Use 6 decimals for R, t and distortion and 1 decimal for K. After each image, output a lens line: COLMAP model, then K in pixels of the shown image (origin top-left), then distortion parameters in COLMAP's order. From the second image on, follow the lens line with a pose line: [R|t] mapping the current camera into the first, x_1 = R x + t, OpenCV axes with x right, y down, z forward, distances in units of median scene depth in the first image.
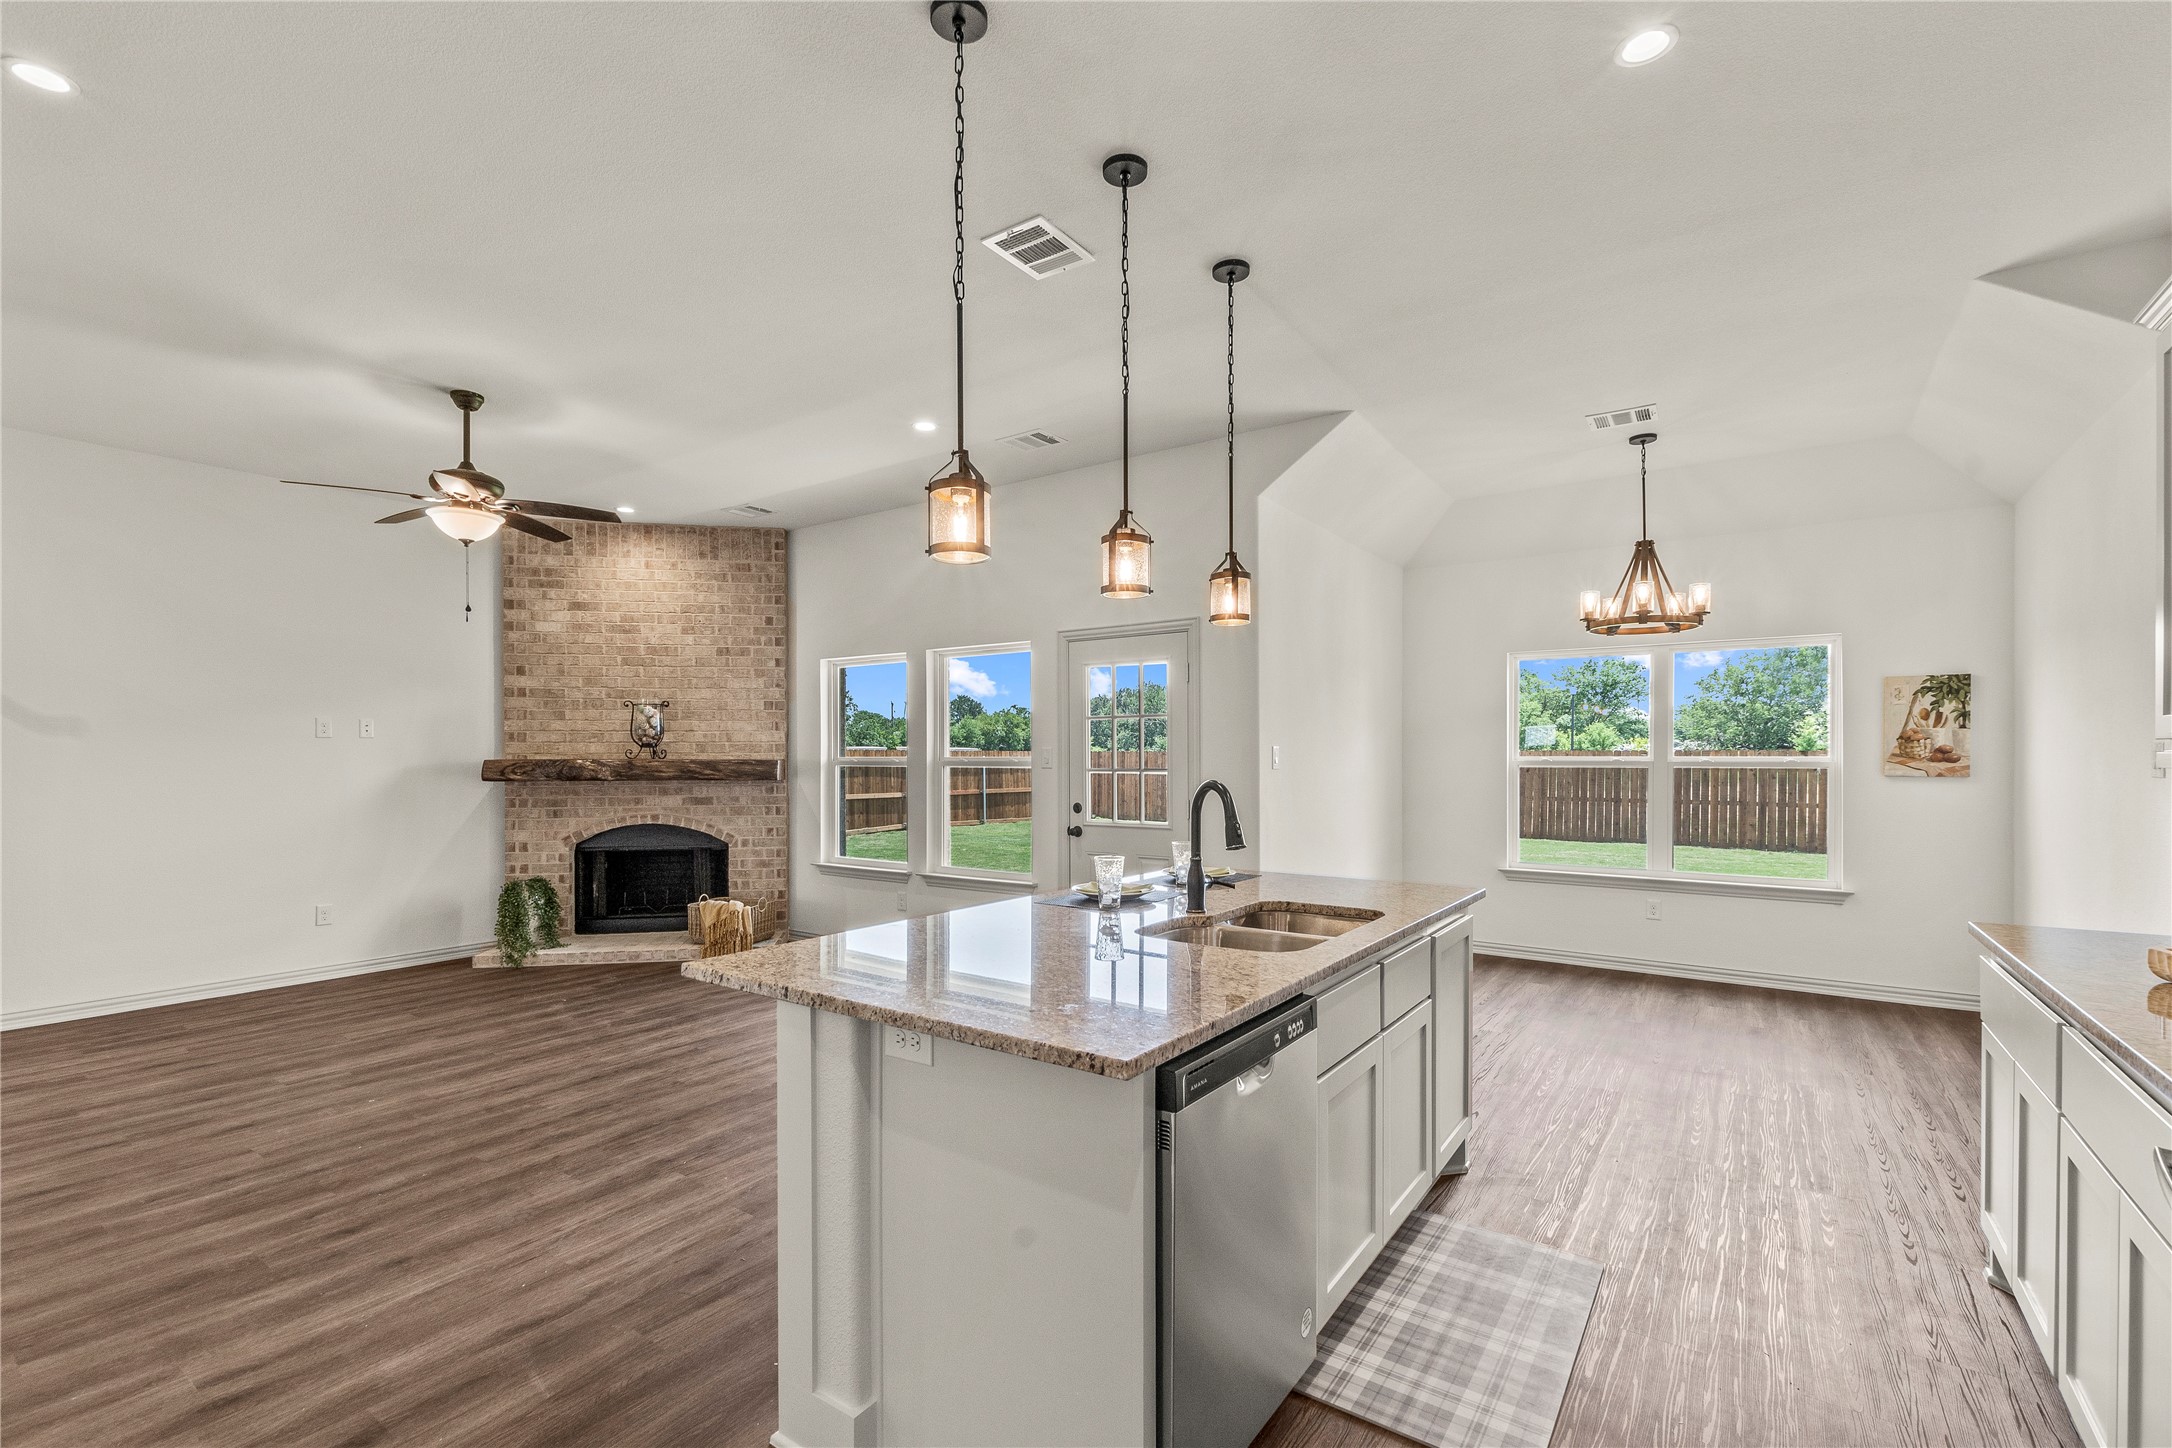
lens RADIAL K [[950.5, 0, 1082.7], [0, 950.5, 763.1], [0, 0, 1]] dist [0.009312, -0.003435]
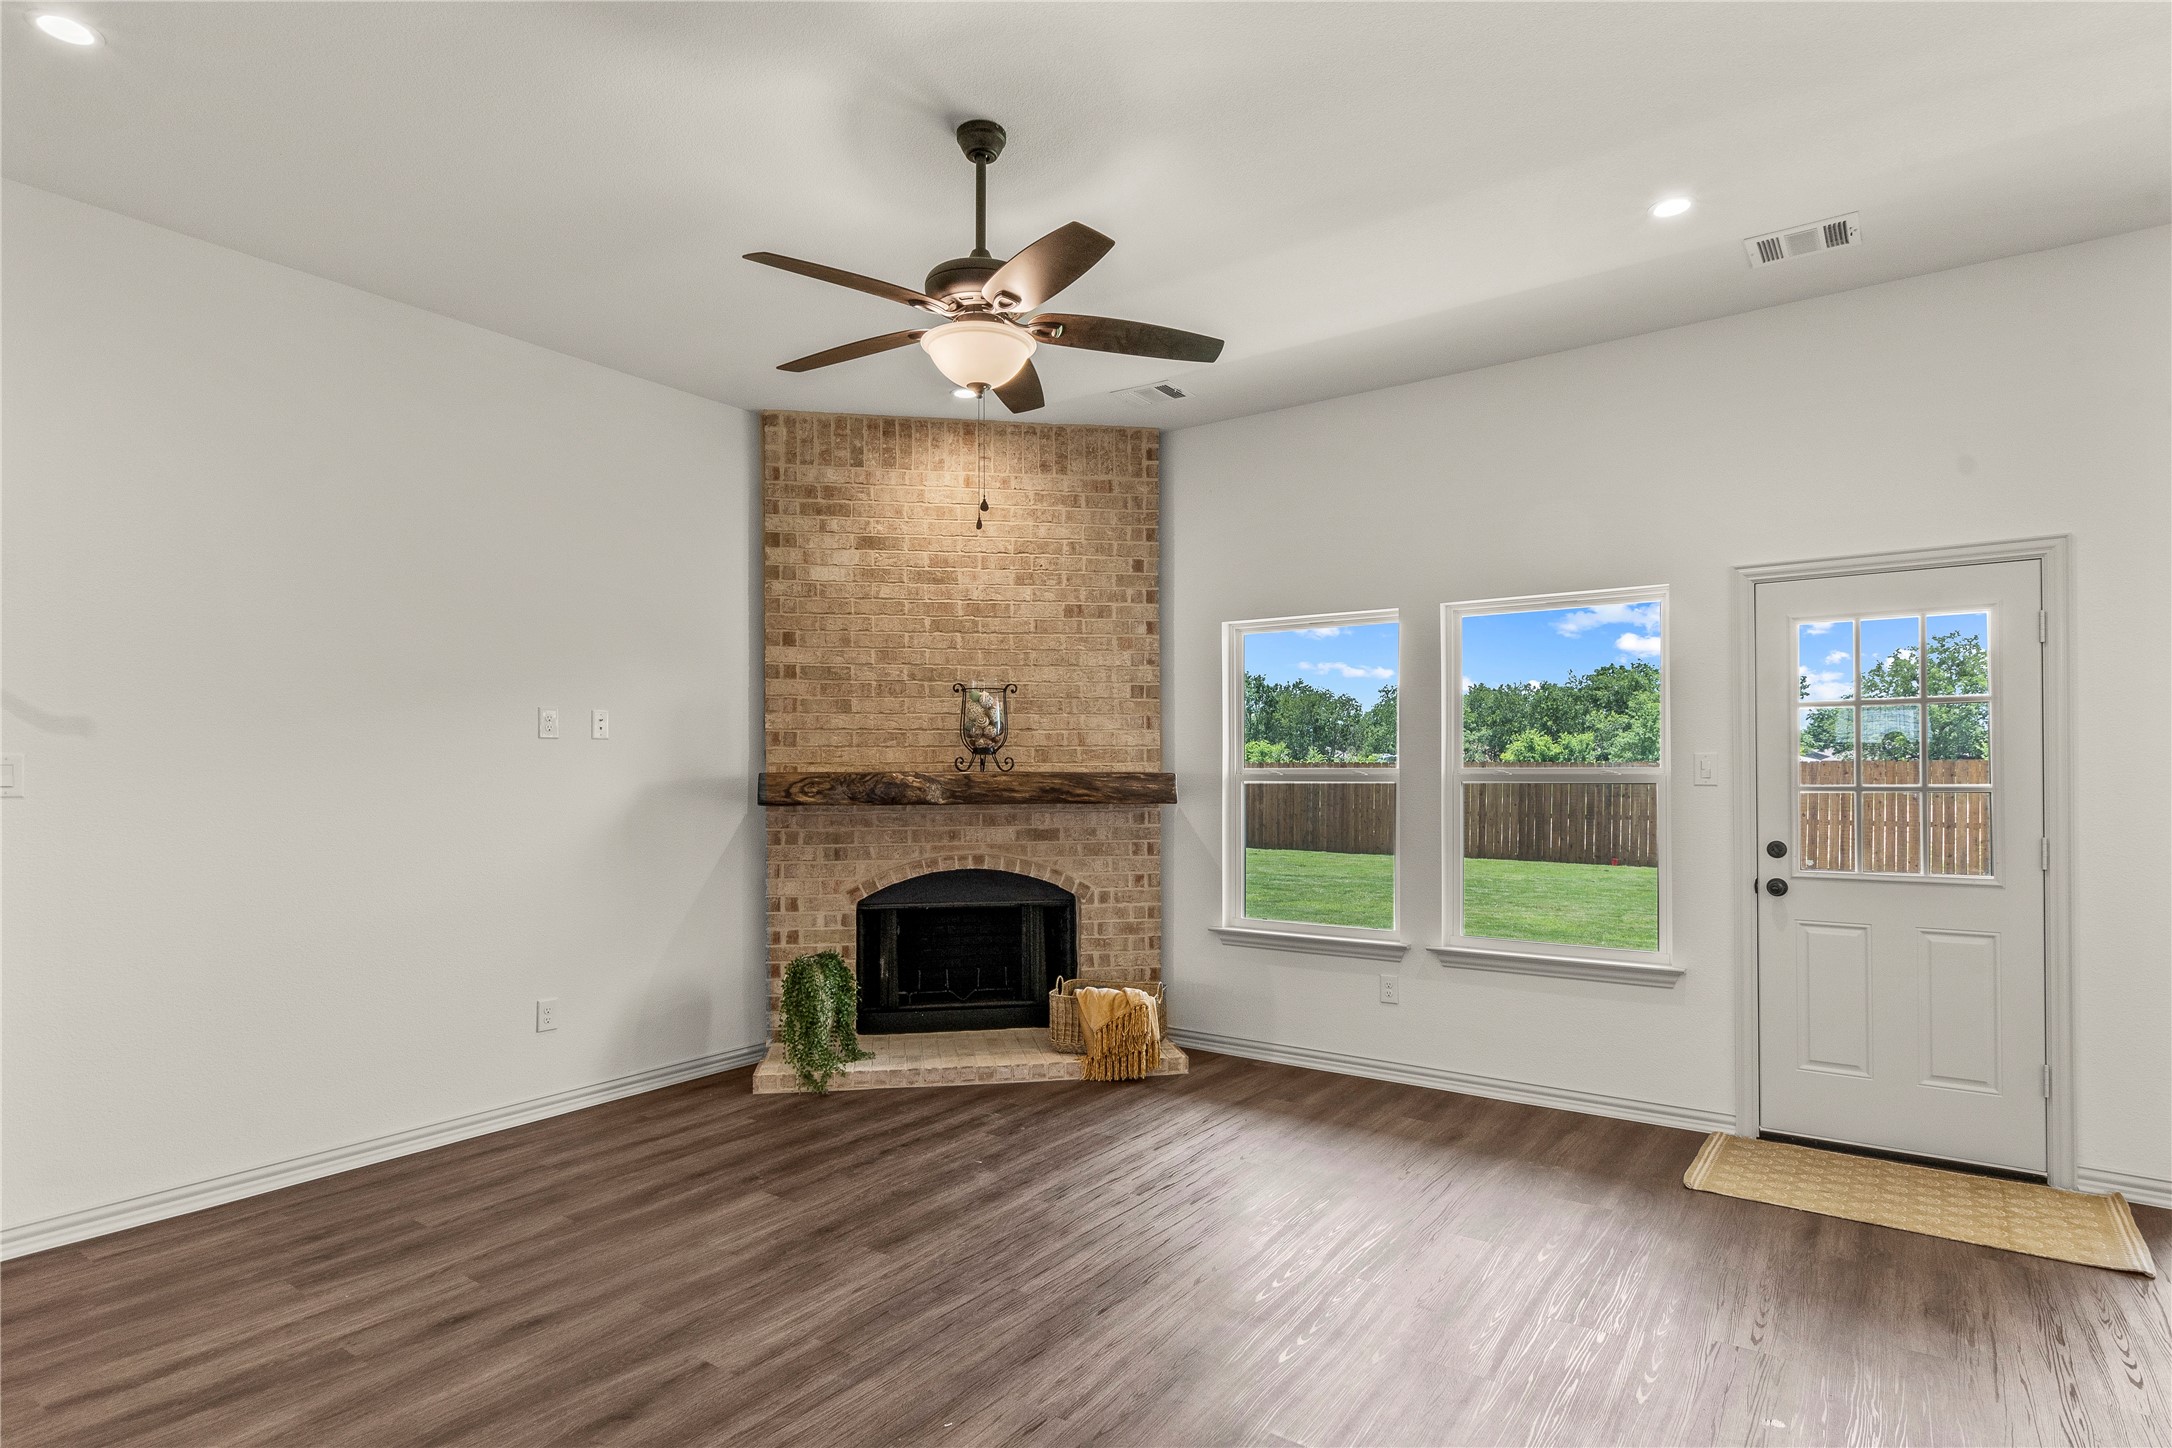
lens RADIAL K [[1128.1, 0, 1081.6], [0, 1128.1, 761.5], [0, 0, 1]] dist [0.001872, -0.000491]
pose [[0.999954, -0.001266, -0.009464, -0.377021], [0.001132, 0.999898, -0.014215, -0.000077], [0.009481, 0.014204, 0.999854, 0.214611]]
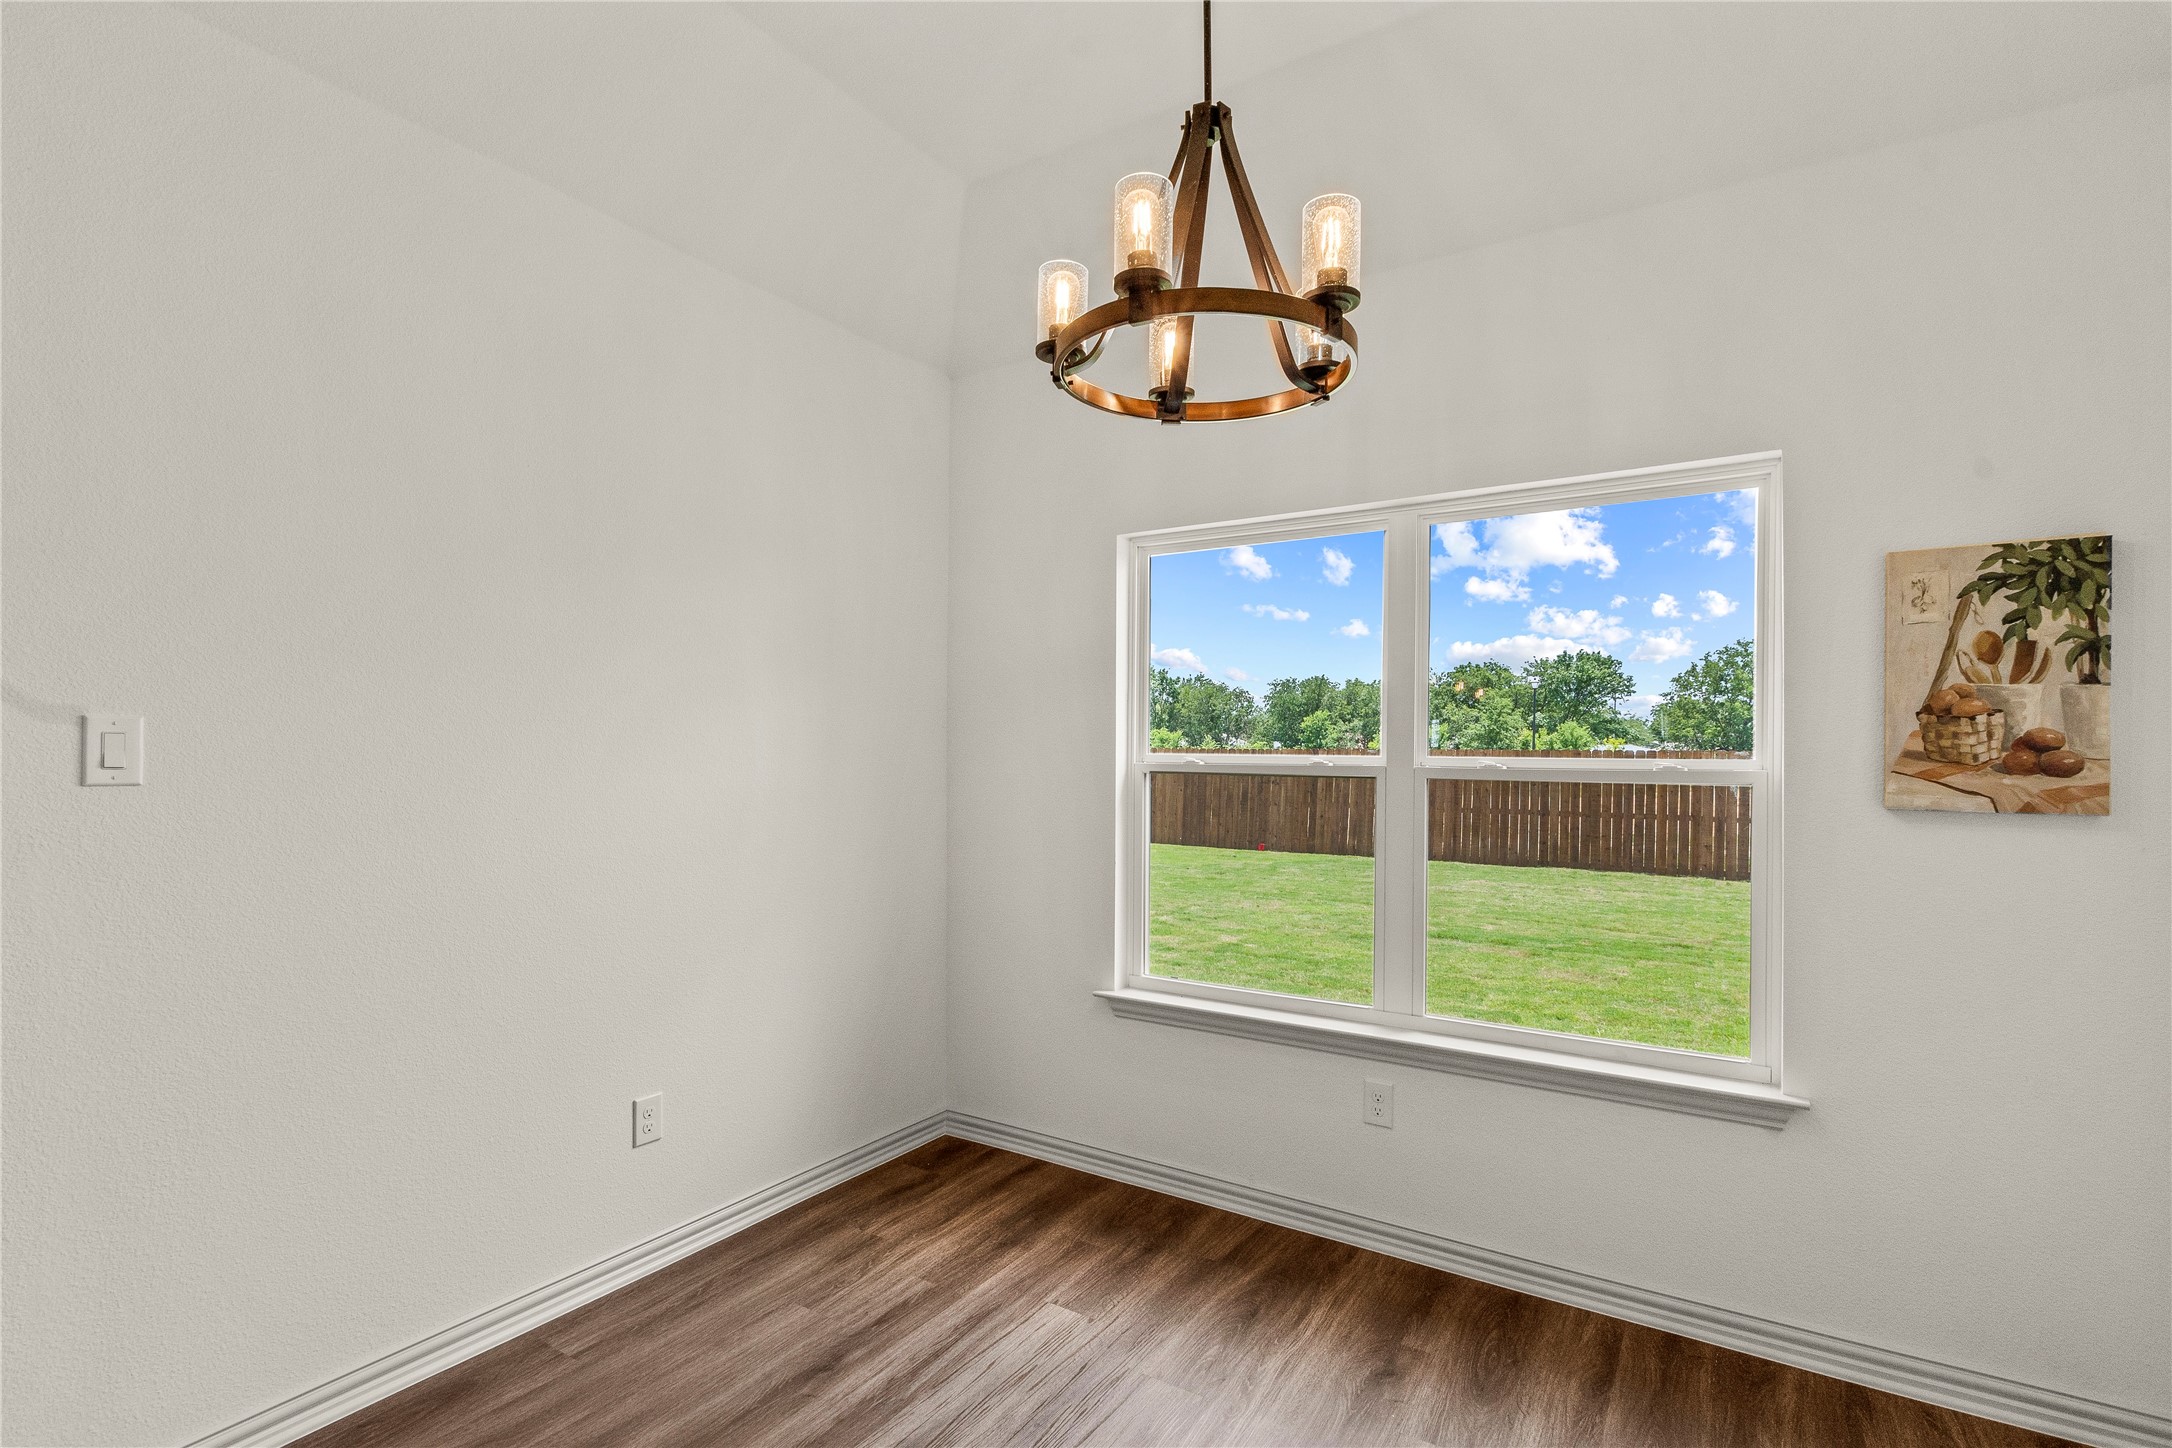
lens RADIAL K [[1023.0, 0, 1085.2], [0, 1023.0, 756.0], [0, 0, 1]] dist [0.001384, -0.002704]
pose [[0.998903, 0.007403, 0.046239, 0.396436], [-0.007173, 0.999961, -0.005146, -0.002887], [-0.046275, 0.004809, 0.998917, 0.480051]]
